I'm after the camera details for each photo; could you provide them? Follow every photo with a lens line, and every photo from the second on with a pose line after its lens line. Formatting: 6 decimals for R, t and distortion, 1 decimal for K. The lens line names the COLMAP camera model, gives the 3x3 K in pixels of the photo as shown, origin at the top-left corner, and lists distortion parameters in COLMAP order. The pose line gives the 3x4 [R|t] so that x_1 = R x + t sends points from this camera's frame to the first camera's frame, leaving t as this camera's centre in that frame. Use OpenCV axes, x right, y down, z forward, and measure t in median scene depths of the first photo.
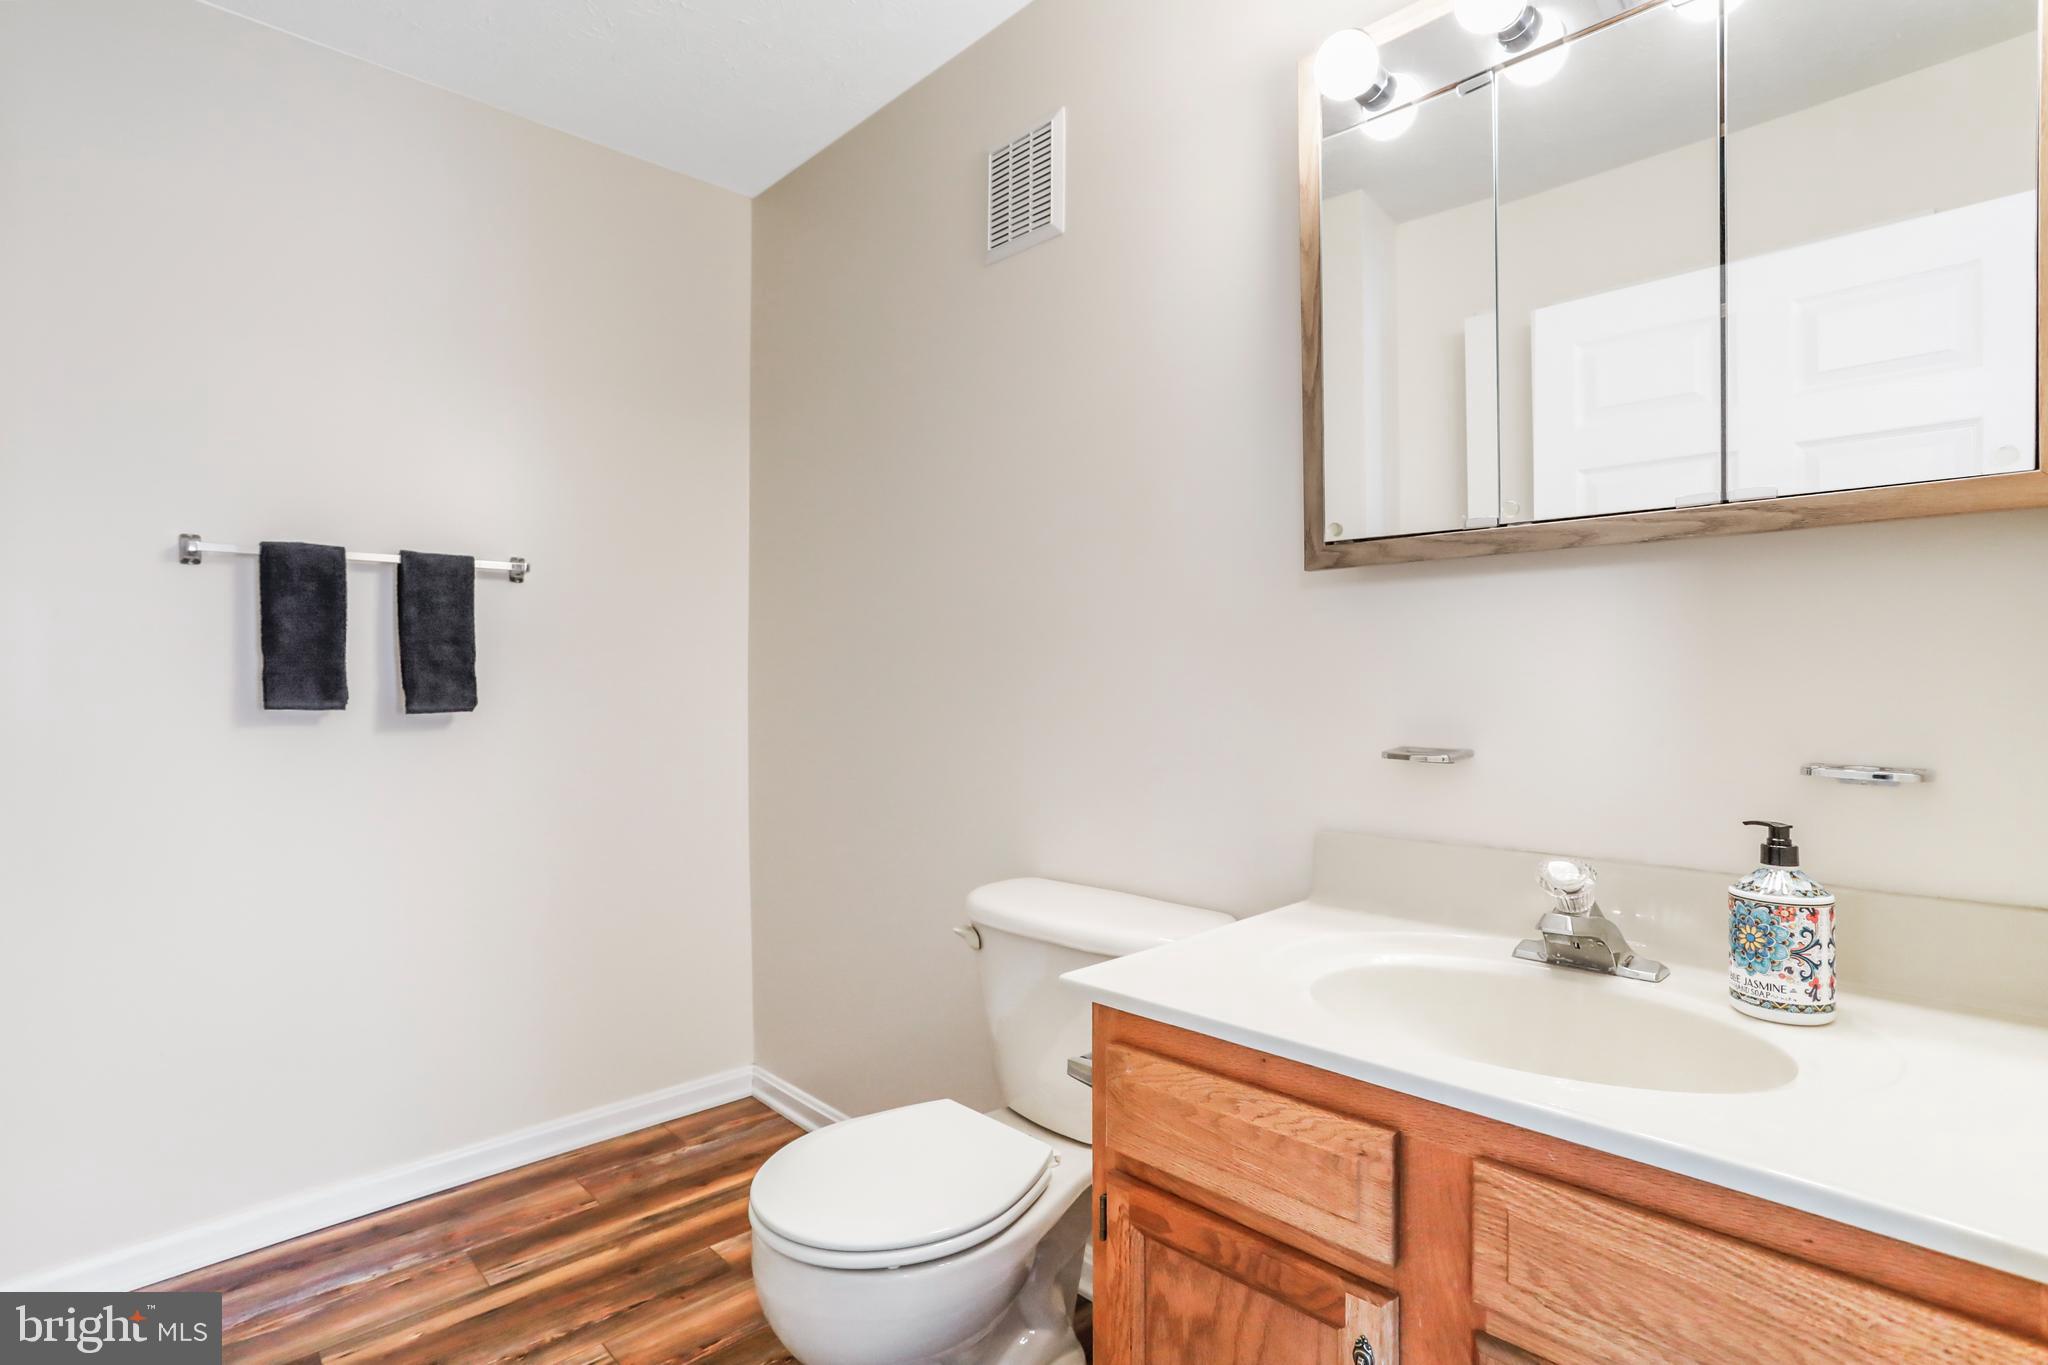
lens RADIAL K [[1002.3, 0, 1017.9], [0, 1002.3, 673.1], [0, 0, 1]] dist [-0.053541, 0.027814]
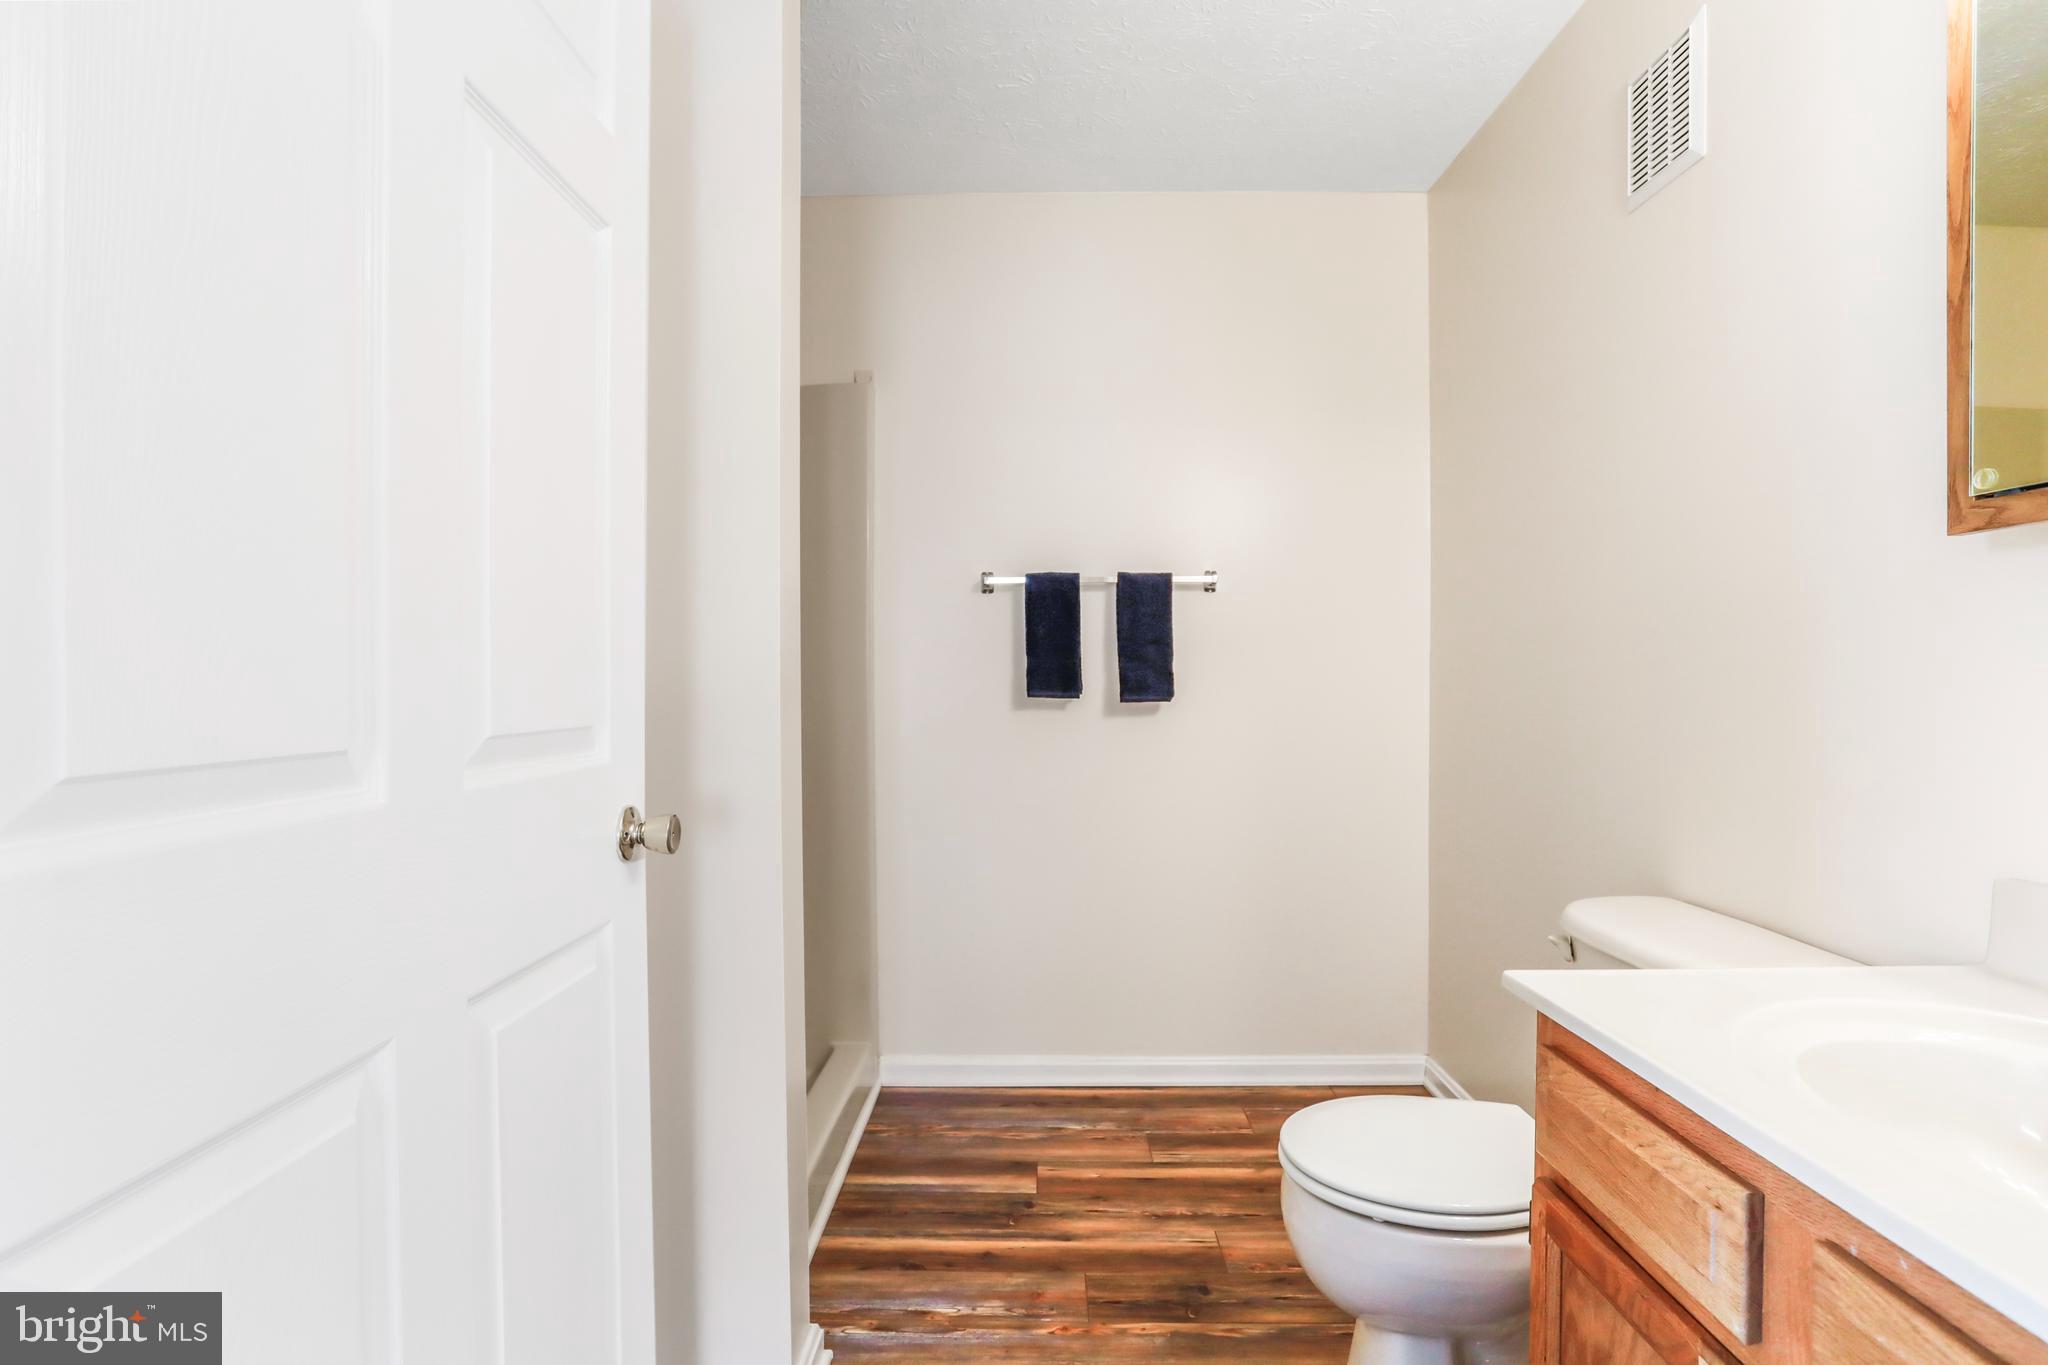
lens RADIAL K [[1031.2, 0, 1030.2], [0, 1031.2, 683.9], [0, 0, 1]] dist [-0.053707, 0.024351]
pose [[0.723820, 0.006456, -0.689958, 0.236831], [0.004882, 0.999883, 0.014477, -0.002062], [0.689971, -0.013847, 0.723704, -0.038951]]
